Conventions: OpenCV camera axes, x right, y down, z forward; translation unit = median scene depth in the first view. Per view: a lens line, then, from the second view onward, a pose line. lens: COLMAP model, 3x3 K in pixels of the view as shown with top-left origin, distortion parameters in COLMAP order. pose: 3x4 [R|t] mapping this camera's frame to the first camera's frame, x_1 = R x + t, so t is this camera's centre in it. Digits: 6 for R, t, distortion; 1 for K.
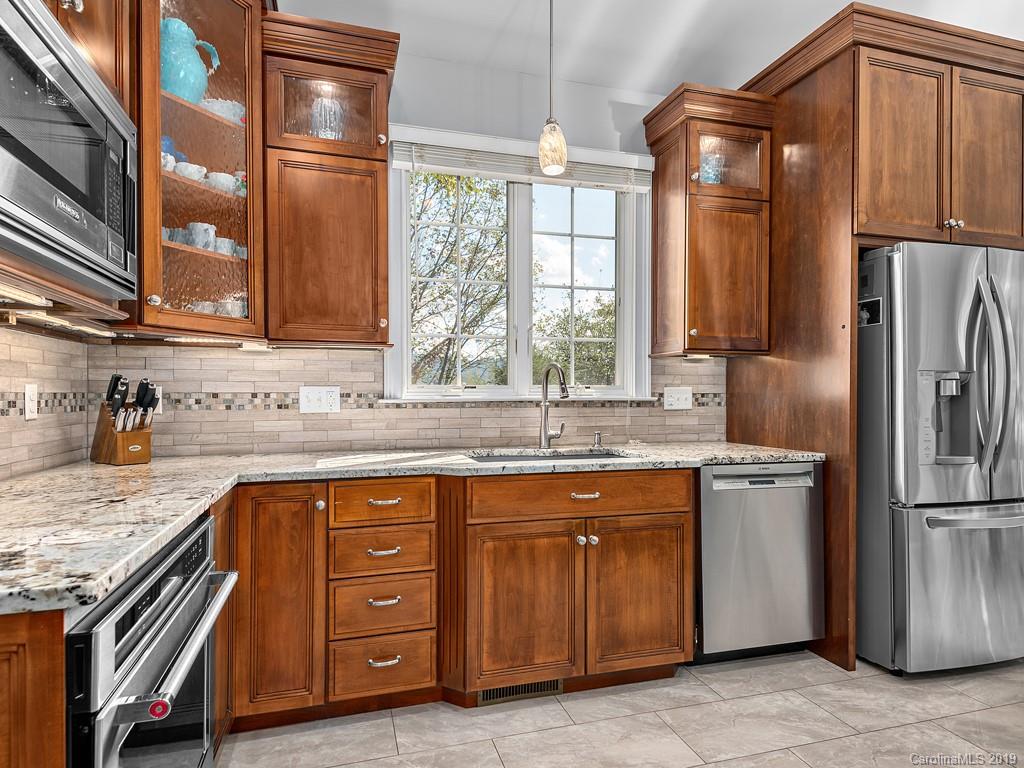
lens RADIAL K [[555.1, 0, 514.0], [0, 555.1, 387.7], [0, 0, 1]] dist [-0.000137, -0.003718]
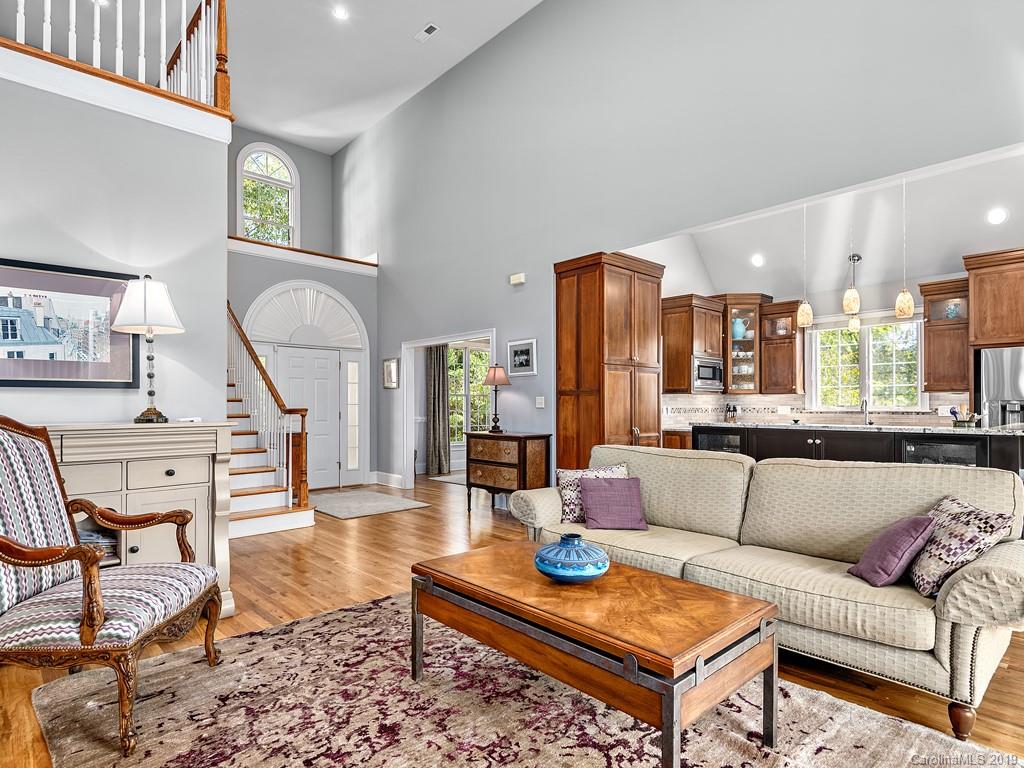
lens RADIAL K [[555.1, 0, 511.5], [0, 555.1, 391.9], [0, 0, 1]] dist [-0.000137, -0.003718]
pose [[0.469798, -0.021724, -0.882507, 1.825299], [0.007415, 0.999759, -0.020663, -0.030536], [0.882743, 0.003164, 0.469845, -1.975641]]
